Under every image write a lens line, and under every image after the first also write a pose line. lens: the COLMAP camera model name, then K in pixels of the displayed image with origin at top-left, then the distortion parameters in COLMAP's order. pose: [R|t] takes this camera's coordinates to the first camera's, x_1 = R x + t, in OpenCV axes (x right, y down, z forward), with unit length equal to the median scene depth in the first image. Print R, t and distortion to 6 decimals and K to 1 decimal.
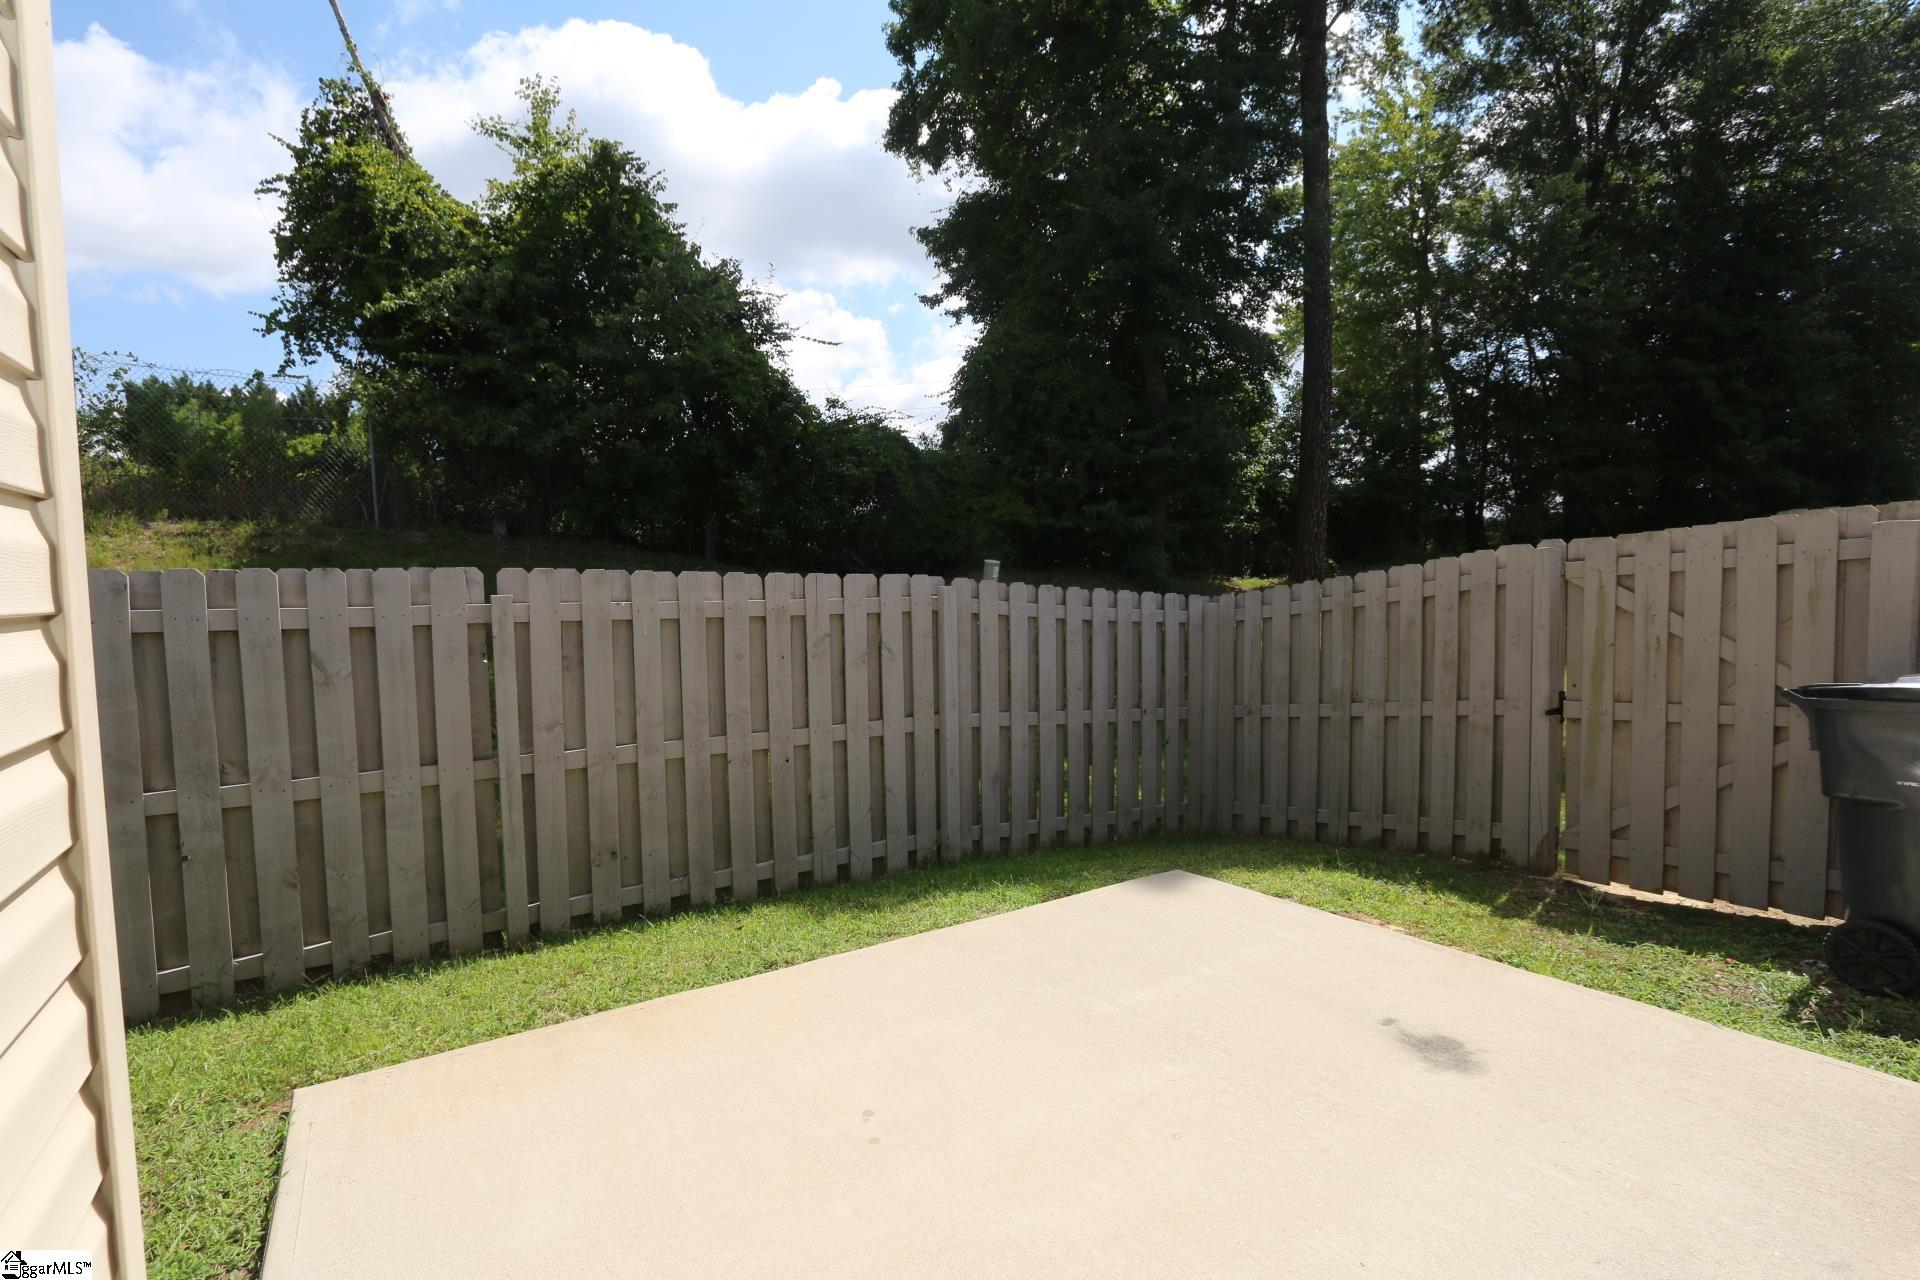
lens RADIAL K [[883.7, 0, 958.4], [0, 883.7, 631.1], [0, 0, 1]] dist [-0.042349, -0.000202]
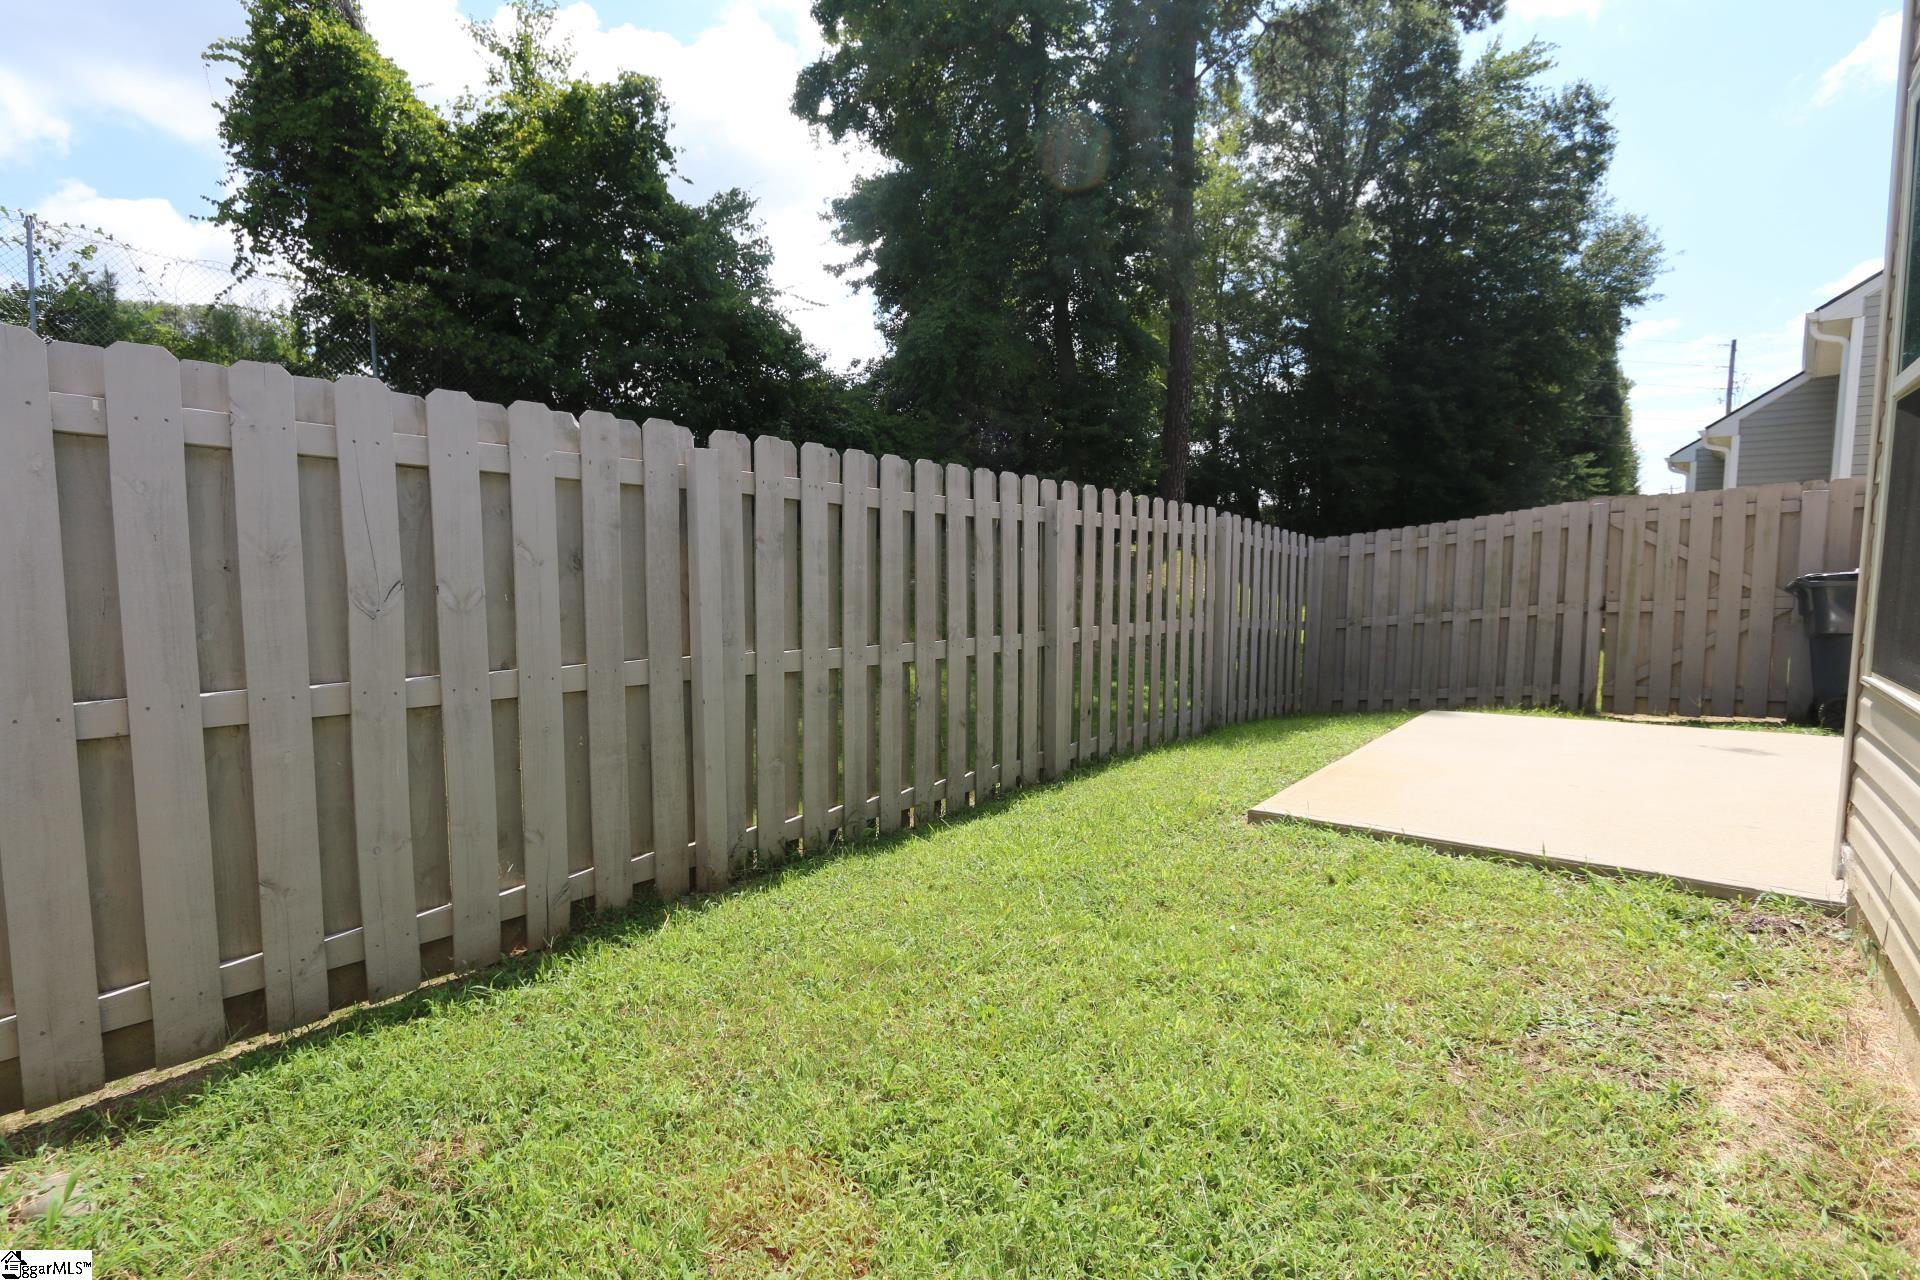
lens RADIAL K [[873.1, 0, 960.0], [0, 873.1, 640.0], [0, 0, 1]] dist [-0.048114, 0.000660]
pose [[0.950881, -0.006828, 0.309481, -0.356522], [-0.004128, 0.999388, 0.034733, 0.040120], [-0.309529, -0.034305, 0.950271, -0.043008]]
